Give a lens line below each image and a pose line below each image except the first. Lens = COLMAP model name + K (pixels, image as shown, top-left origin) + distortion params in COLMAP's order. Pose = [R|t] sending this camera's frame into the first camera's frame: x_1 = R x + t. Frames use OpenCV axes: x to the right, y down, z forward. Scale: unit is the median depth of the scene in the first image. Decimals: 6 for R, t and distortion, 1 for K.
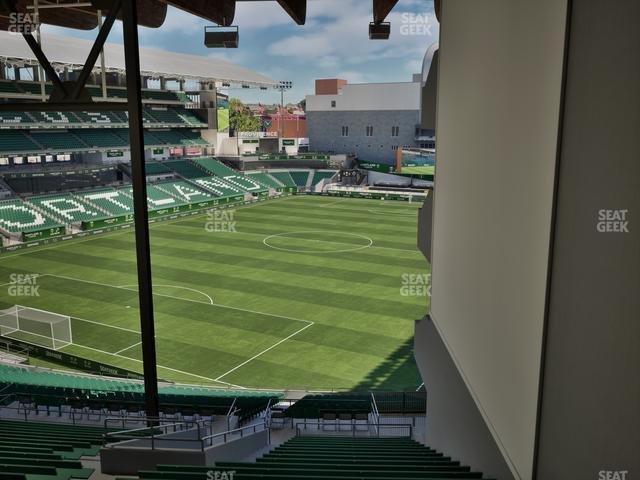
lens RADIAL K [[600.1, 0, 320.3], [0, 600.1, 241.2], [0, 0, 1]] dist [0.000076, 0.000000]
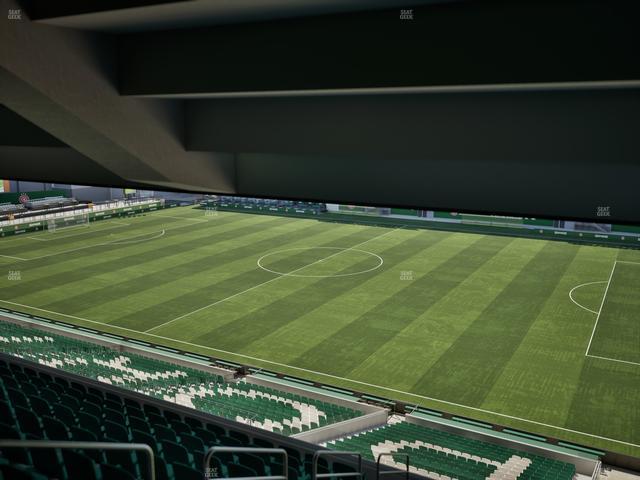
lens RADIAL K [[600.1, 0, 320.1], [0, 600.1, 240.1], [0, 0, 1]] dist [0.000076, 0.000000]
pose [[0.004270, -0.193062, 0.981177, -0.518418], [0.193353, 0.962829, 0.188611, -0.117707], [-0.981120, 0.188908, 0.041440, 0.596790]]
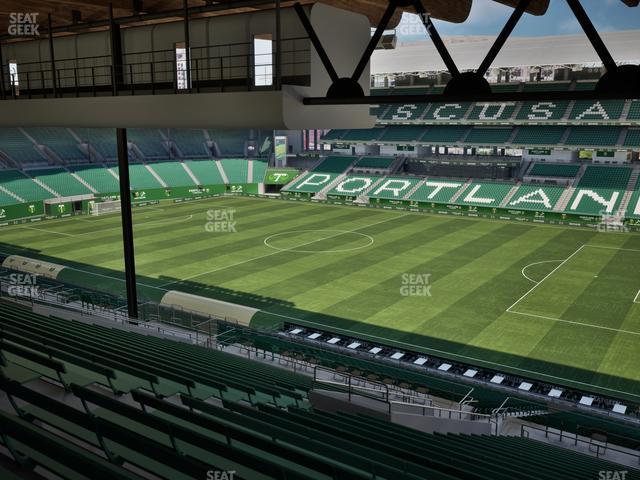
lens RADIAL K [[600.1, 0, 320.5], [0, 600.1, 238.8], [0, 0, 1]] dist [0.000076, 0.000000]
pose [[-0.088509, 0.192874, -0.977224, 0.590711], [-0.192574, 0.959251, 0.206768, -0.127625], [0.977283, 0.206489, -0.047760, 0.652234]]
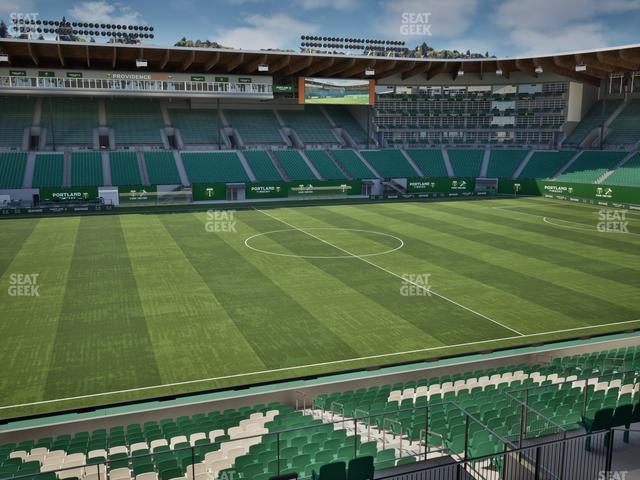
lens RADIAL K [[600.1, 0, 319.6], [0, 600.1, 238.4], [0, 0, 1]] dist [0.000076, 0.000000]
pose [[-0.752378, -0.112931, 0.648979, -0.270524], [0.126988, 0.941850, 0.311114, -0.132087], [-0.646375, 0.316488, -0.694287, 0.912325]]
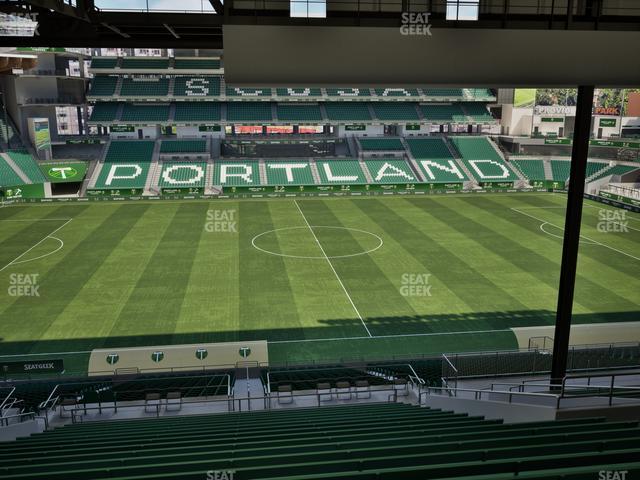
lens RADIAL K [[600.1, 0, 319.6], [0, 600.1, 239.8], [0, 0, 1]] dist [0.000076, 0.000000]
pose [[0.592768, 0.183035, -0.784298, 0.392134], [-0.155863, 0.981493, 0.111255, -0.057064], [0.790147, 0.056295, 0.610327, 0.317218]]
